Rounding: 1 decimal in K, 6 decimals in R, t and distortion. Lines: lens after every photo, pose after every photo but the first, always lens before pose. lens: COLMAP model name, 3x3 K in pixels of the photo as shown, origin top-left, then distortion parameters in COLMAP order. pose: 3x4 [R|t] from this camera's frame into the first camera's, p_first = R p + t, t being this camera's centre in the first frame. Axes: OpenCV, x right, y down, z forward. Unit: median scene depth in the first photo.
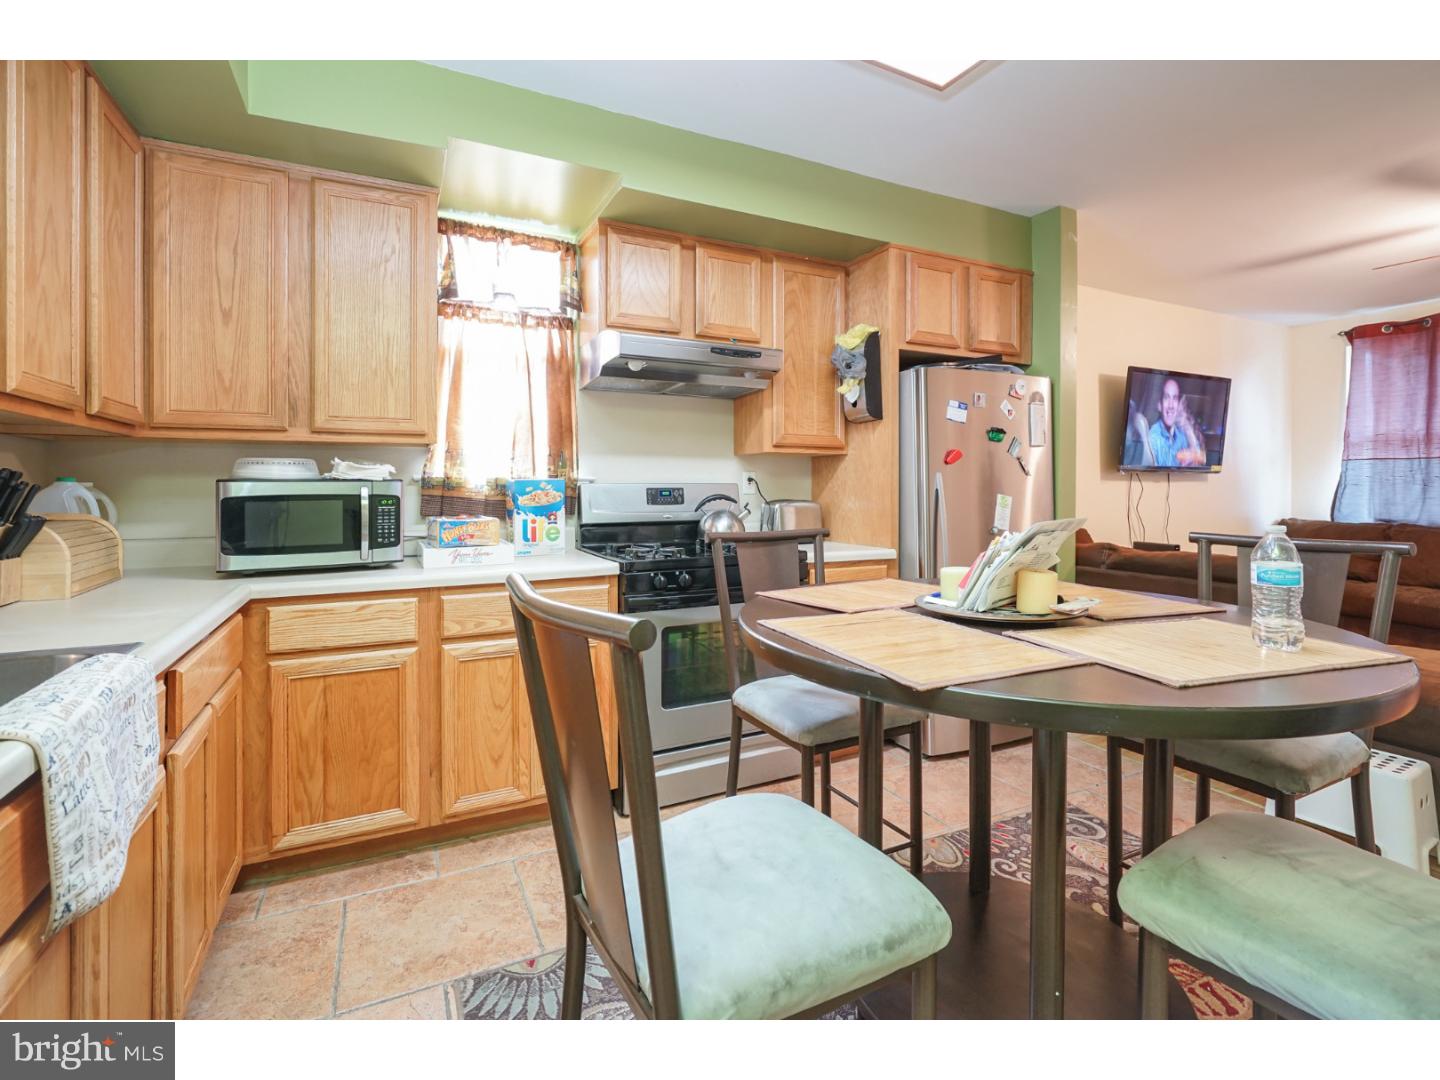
lens RADIAL K [[657.0, 0, 663.2], [0, 657.0, 495.1], [0, 0, 1]] dist [-0.008296, 0.003279]
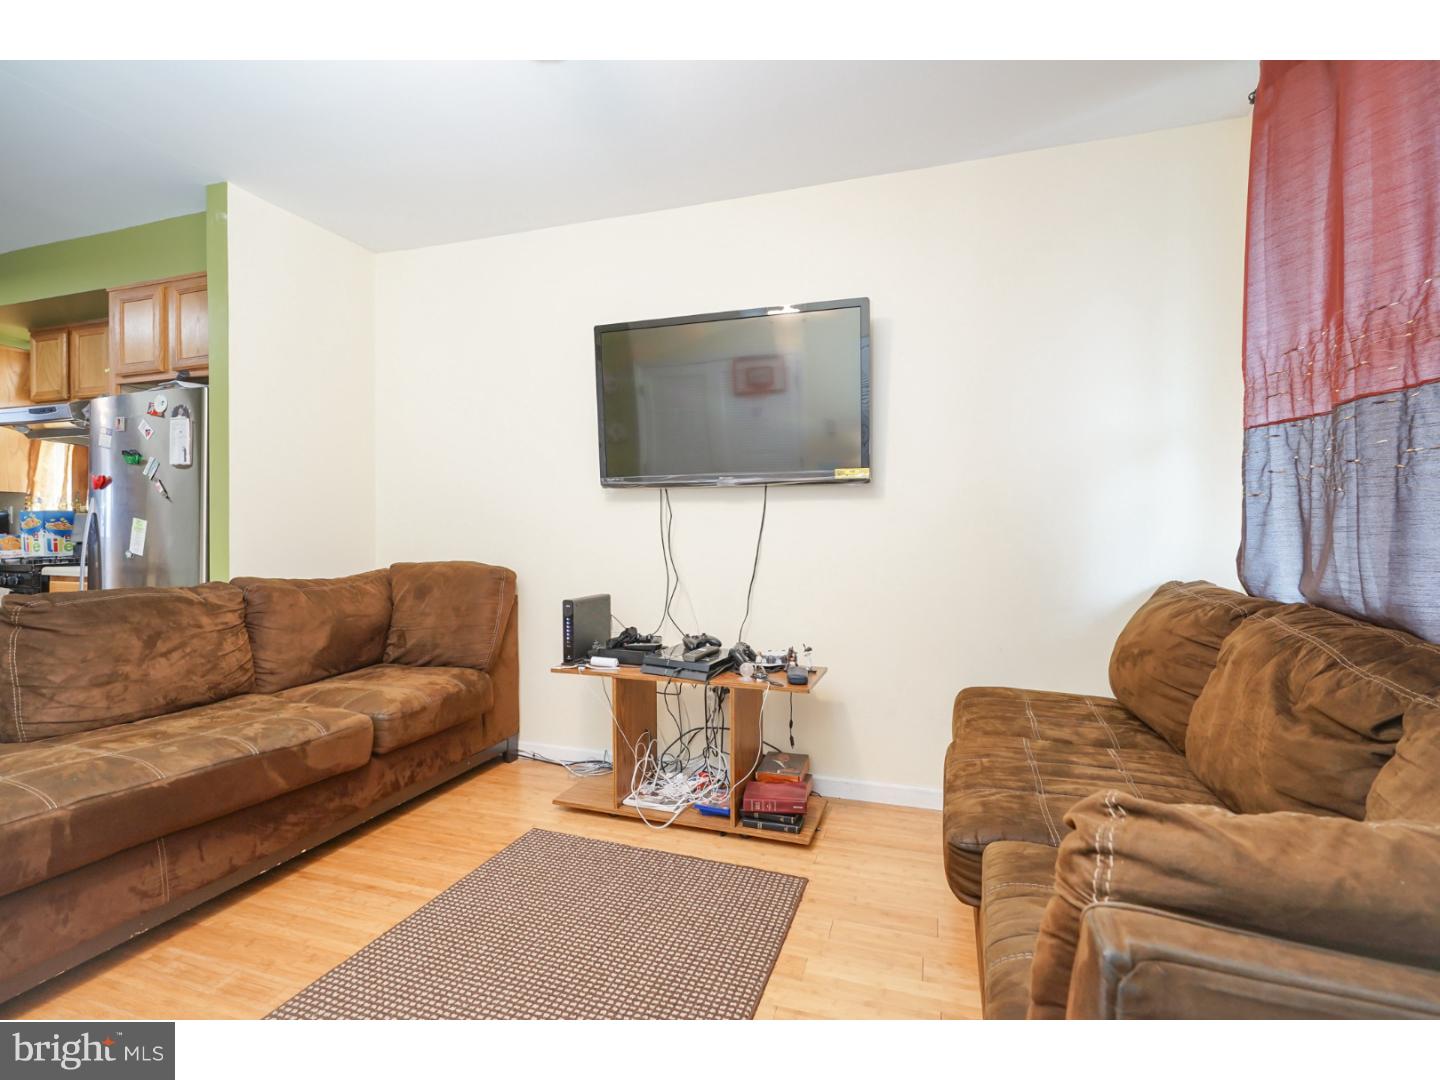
lens RADIAL K [[657.0, 0, 690.8], [0, 657.0, 545.1], [0, 0, 1]] dist [-0.008296, 0.003279]
pose [[0.736340, 0.015159, -0.676442, 1.107842], [-0.011529, 0.999885, 0.009858, 0.012699], [0.676513, 0.000539, 0.736430, 0.526929]]
